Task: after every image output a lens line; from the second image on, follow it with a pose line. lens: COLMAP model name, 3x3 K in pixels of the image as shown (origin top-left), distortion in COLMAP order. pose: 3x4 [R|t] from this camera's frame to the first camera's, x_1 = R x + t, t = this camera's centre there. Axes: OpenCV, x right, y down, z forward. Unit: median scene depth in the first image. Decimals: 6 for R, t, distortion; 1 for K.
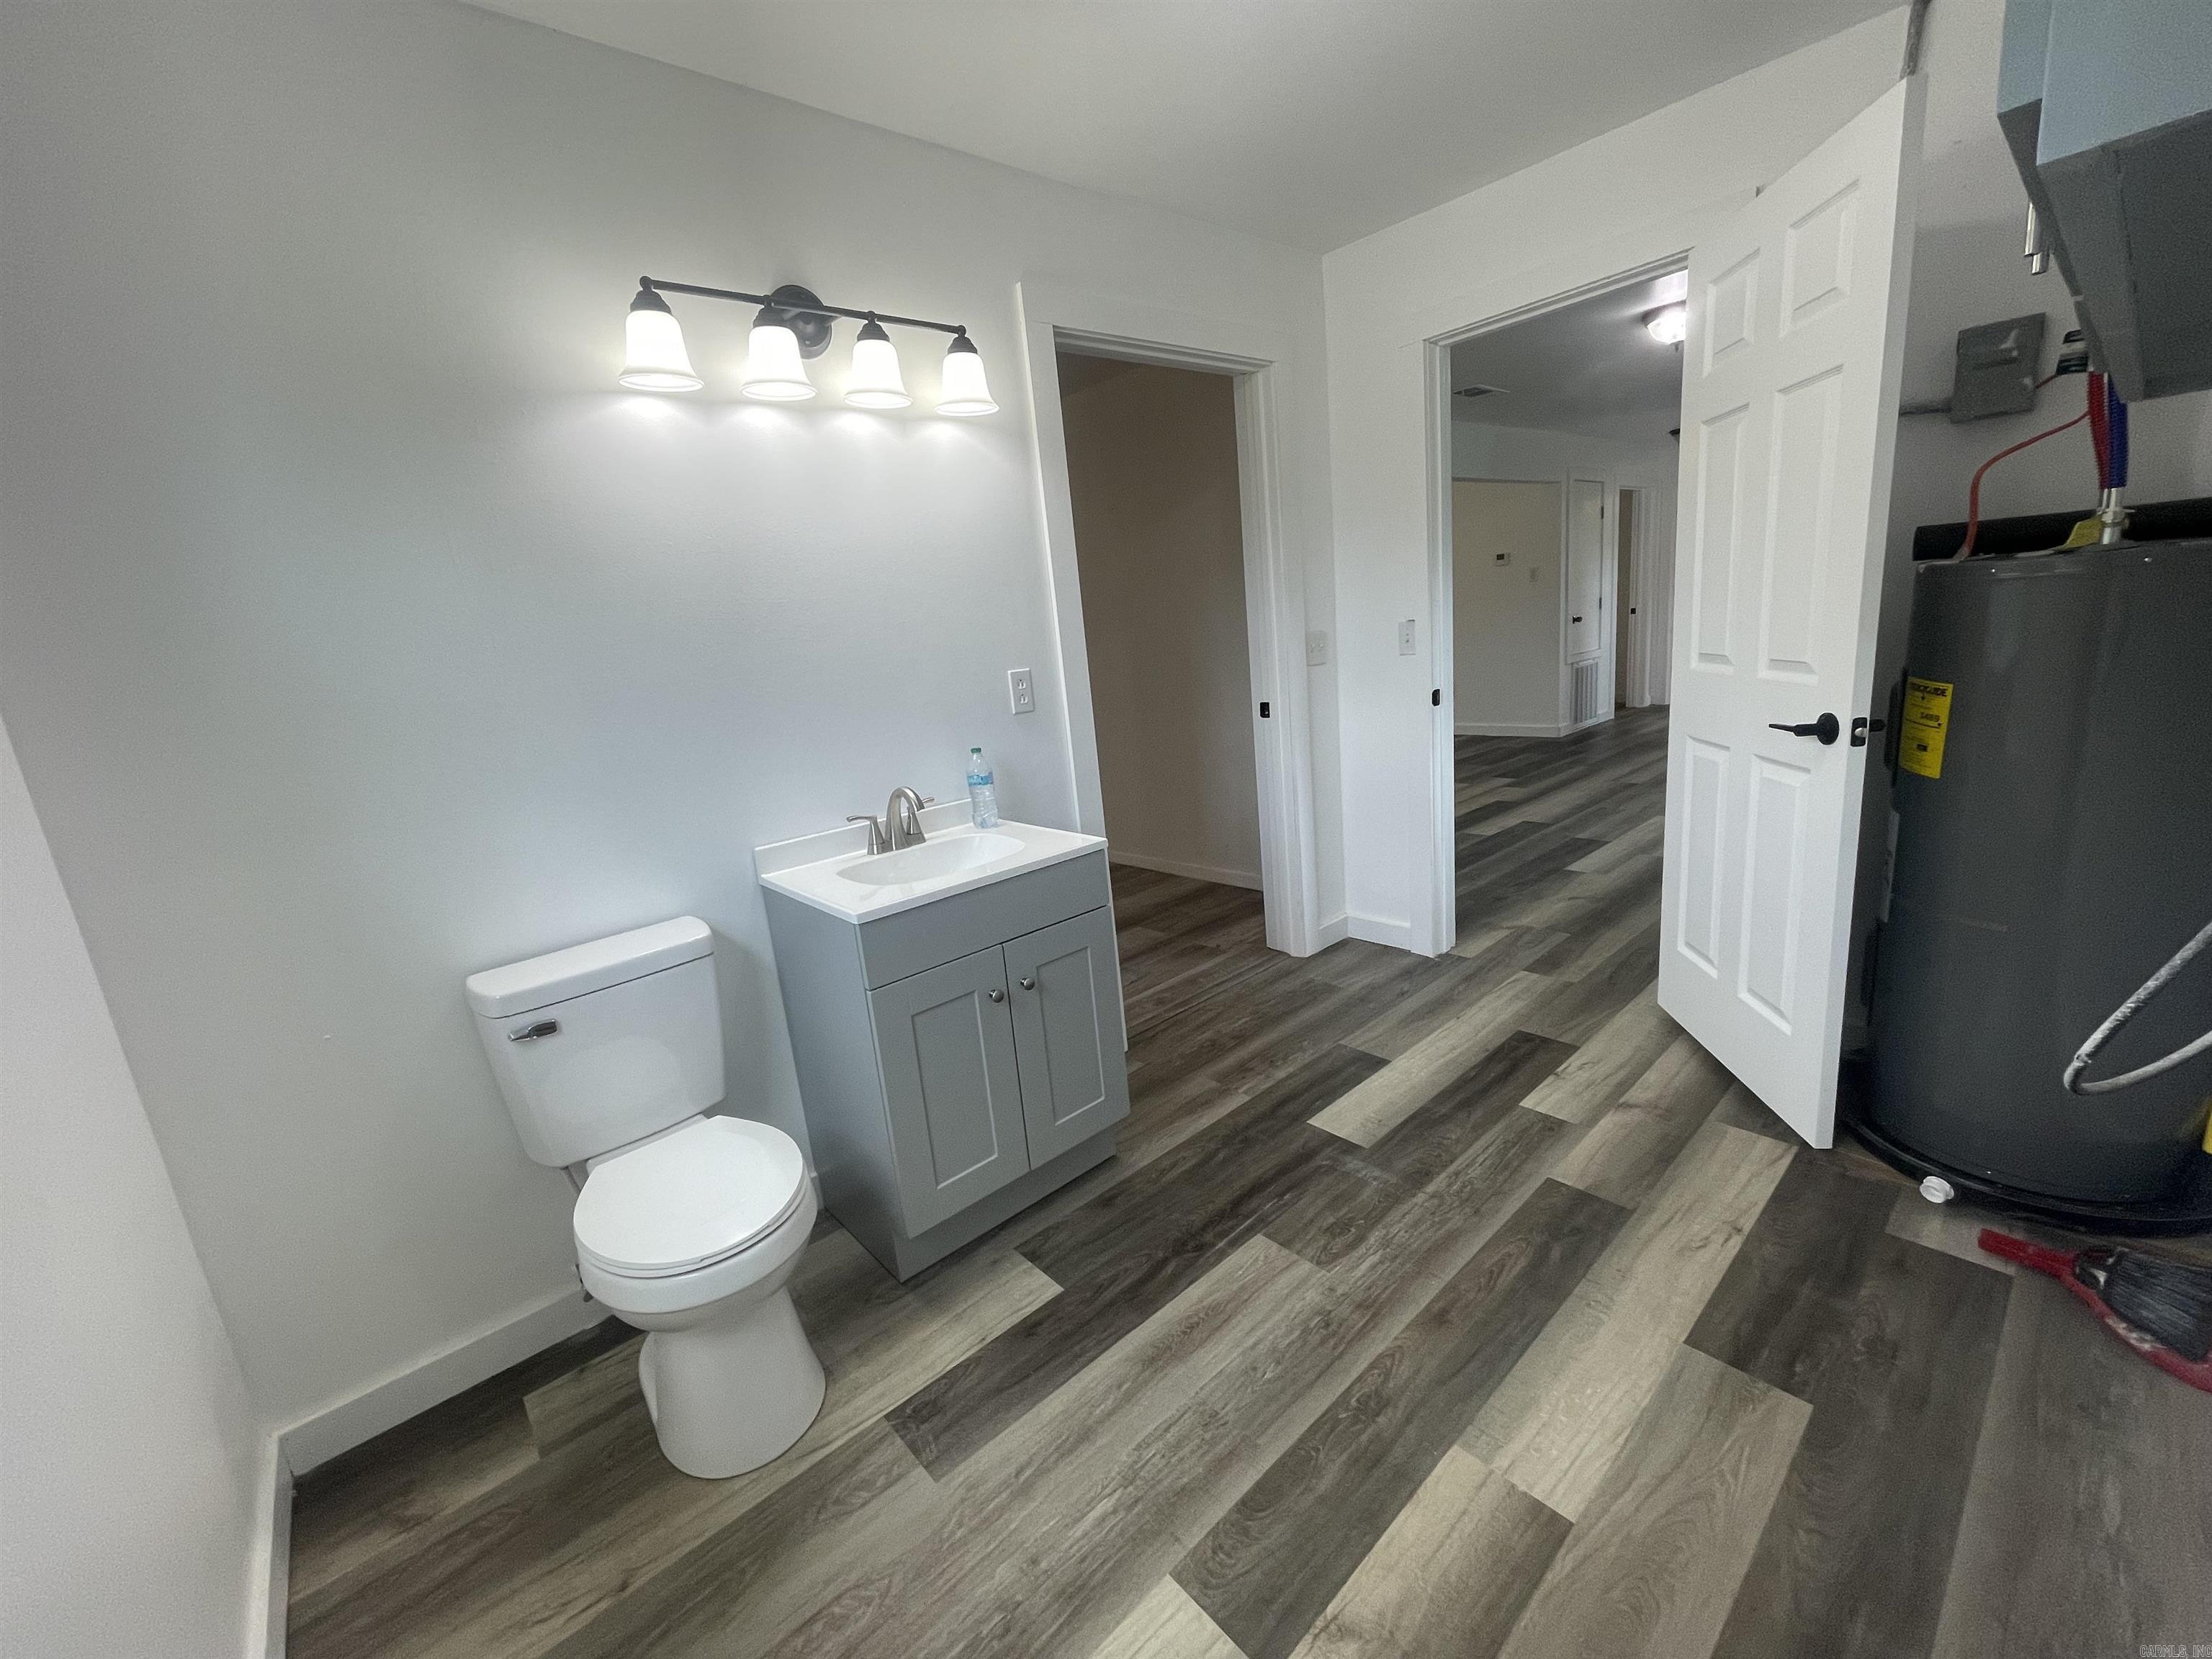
lens RADIAL K [[895.1, 0, 1065.1], [0, 895.1, 837.5], [0, 0, 1]] dist [-0.001174, 0.000671]
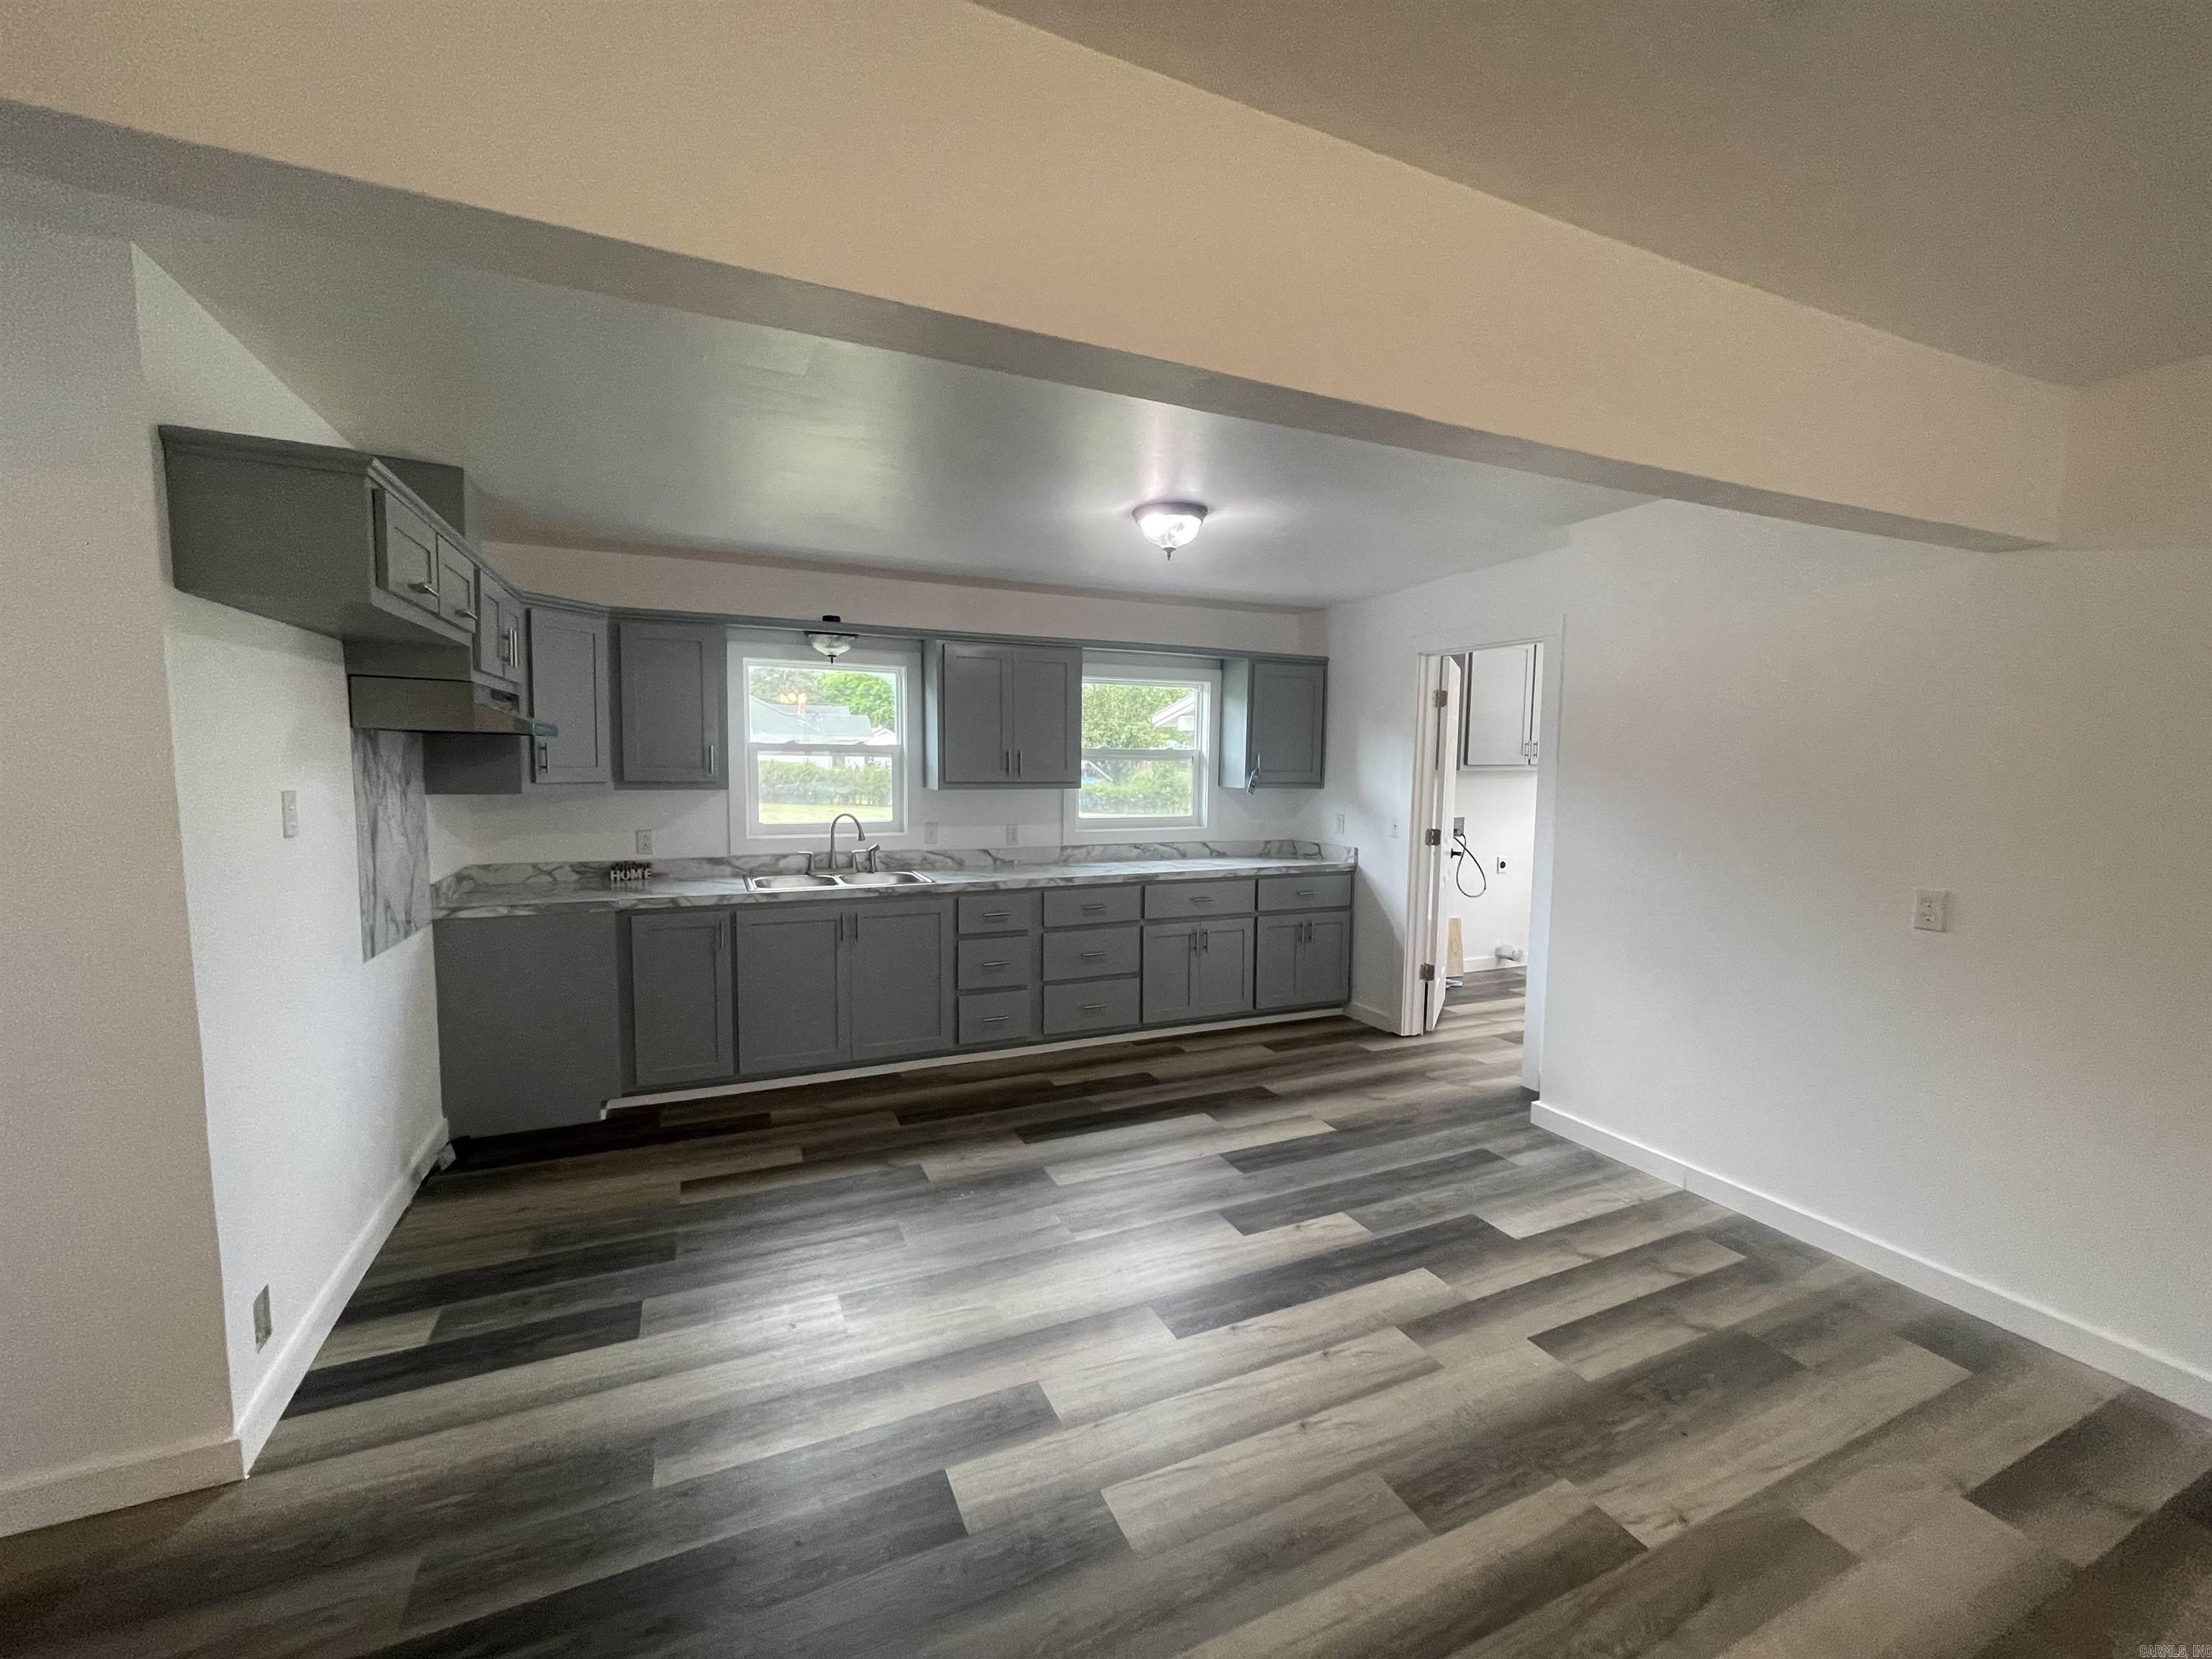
lens RADIAL K [[895.1, 0, 1103.4], [0, 895.1, 826.9], [0, 0, 1]] dist [-0.001174, 0.000671]
pose [[-0.961322, 0.054063, 0.270067, 0.088862], [0.131666, 0.951454, 0.278208, -0.088092], [-0.241916, 0.303006, -0.921772, 0.300789]]
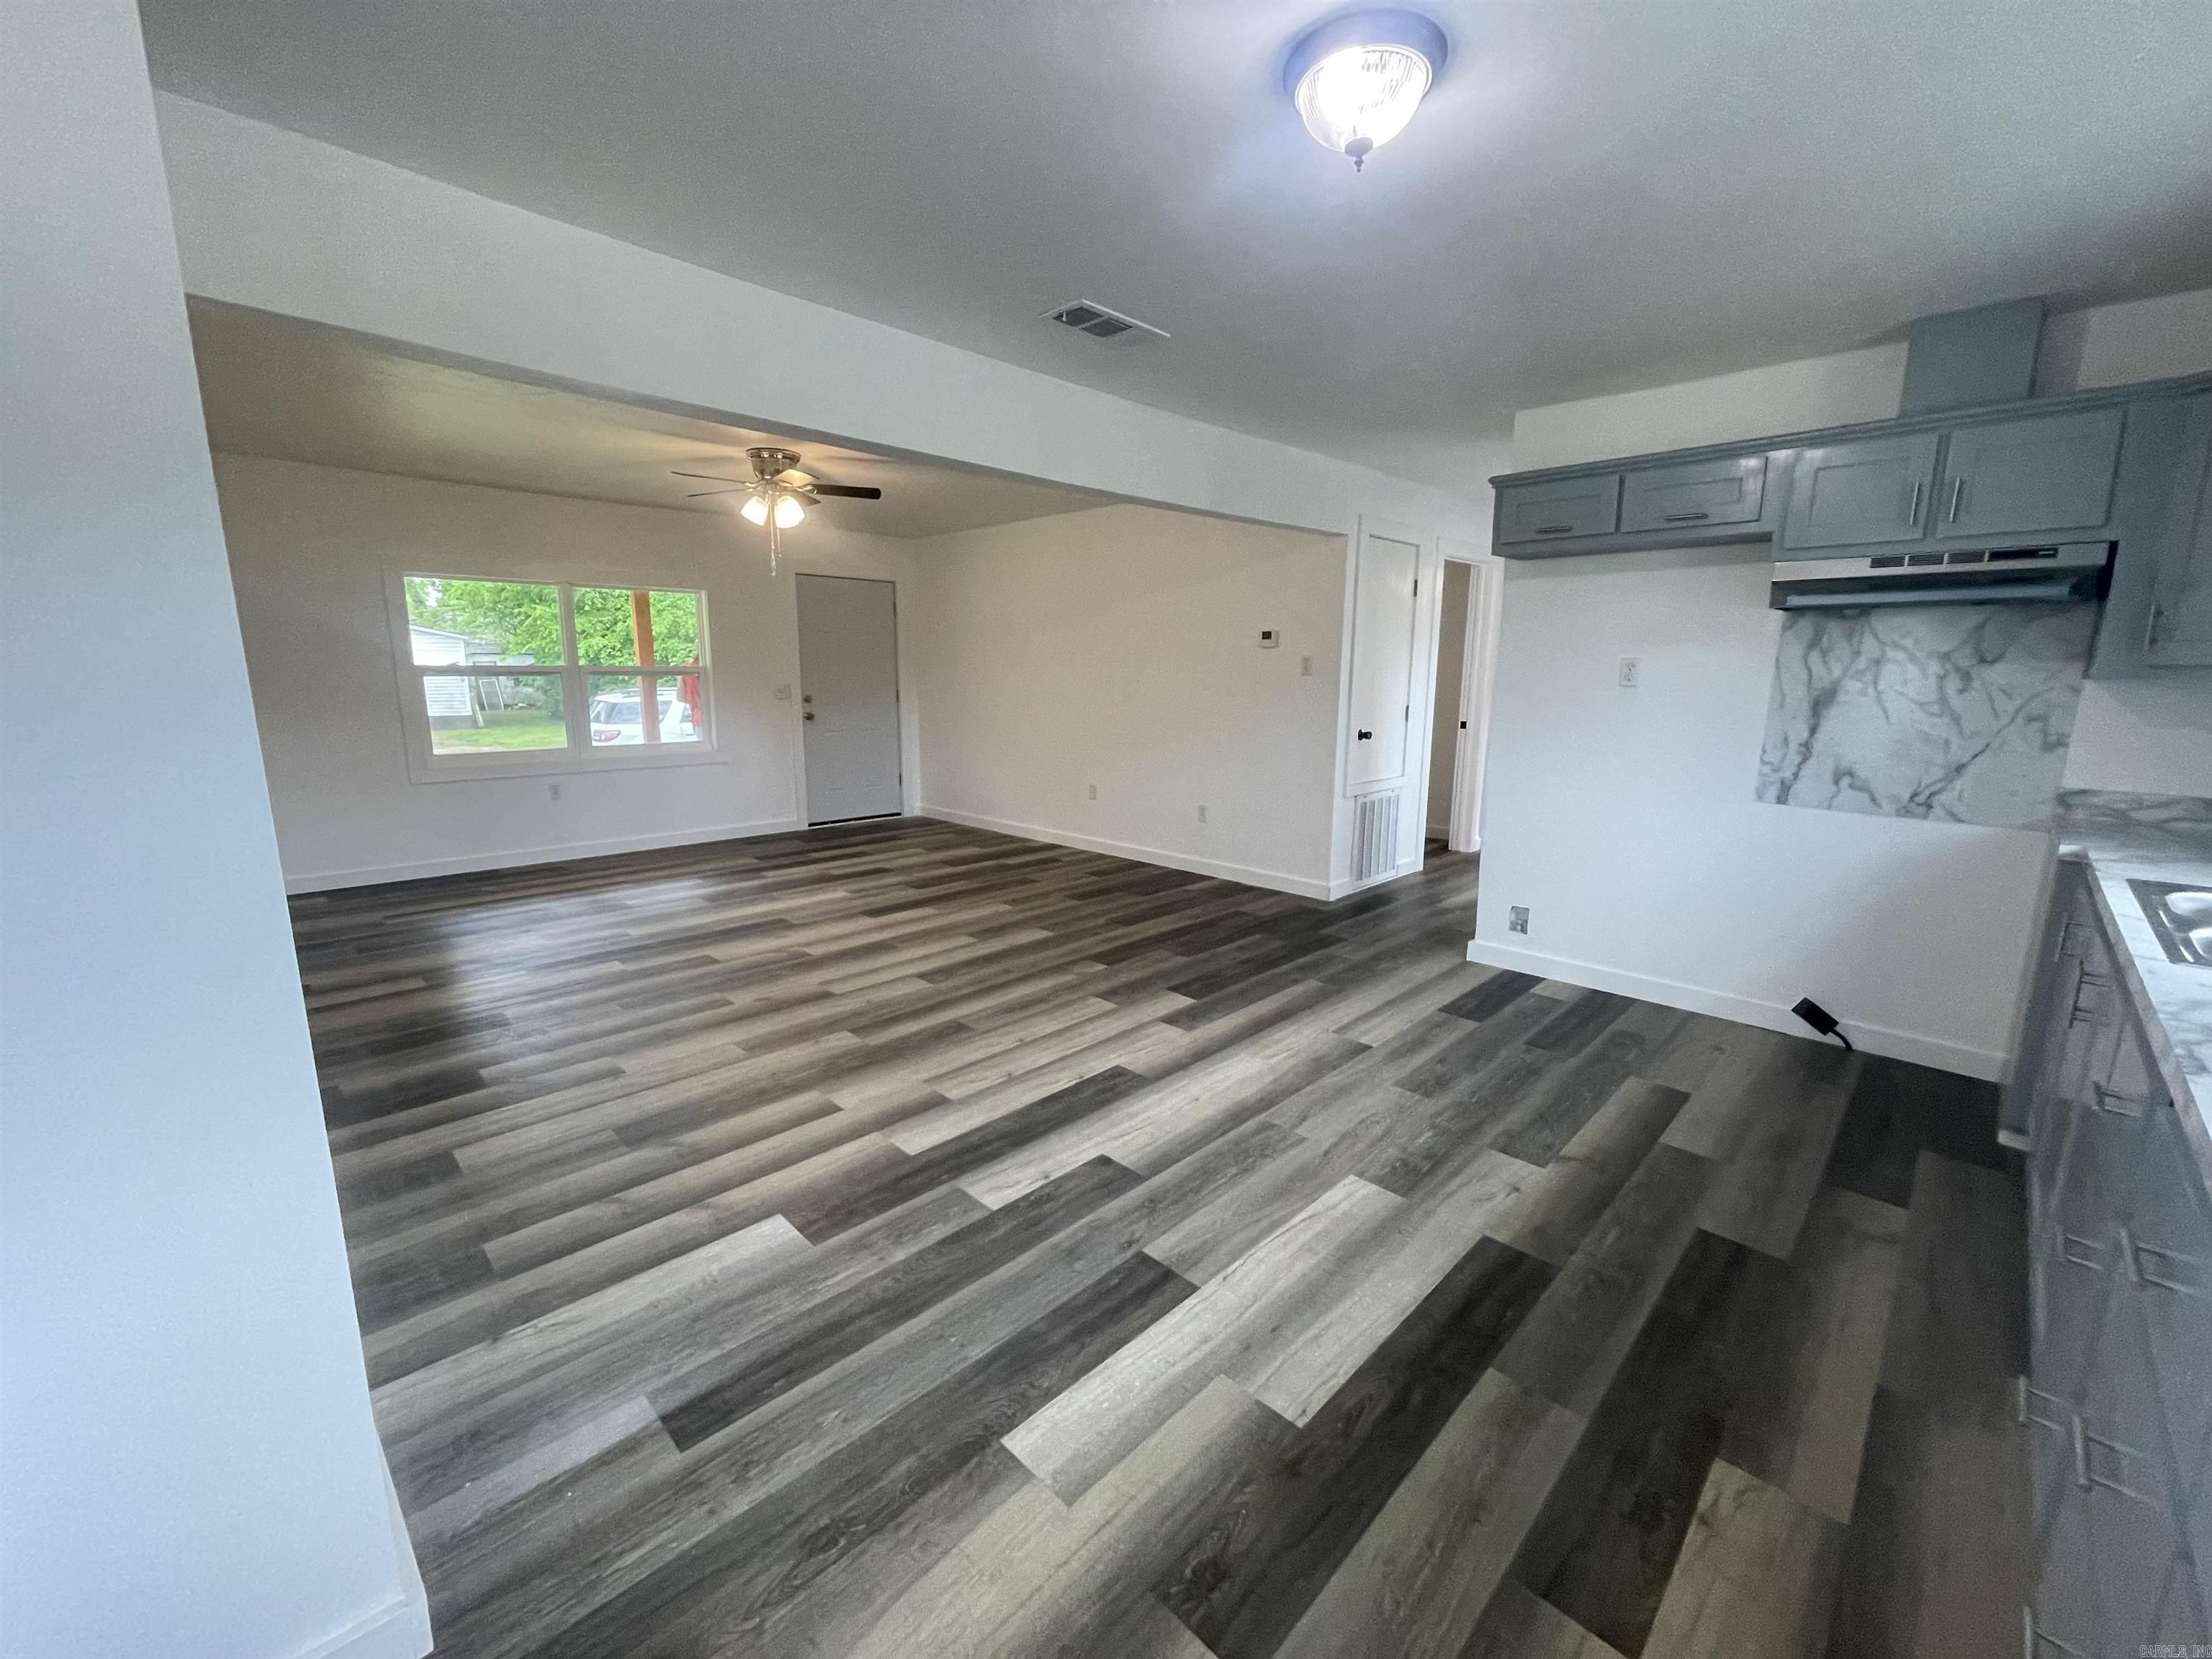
lens RADIAL K [[895.1, 0, 1093.3], [0, 895.1, 828.8], [0, 0, 1]] dist [-0.001174, 0.000671]
pose [[0.992184, 0.075042, 0.099700, 0.091347], [-0.069038, 0.995663, -0.062365, -0.034432], [-0.103948, 0.054994, 0.993061, 0.102436]]
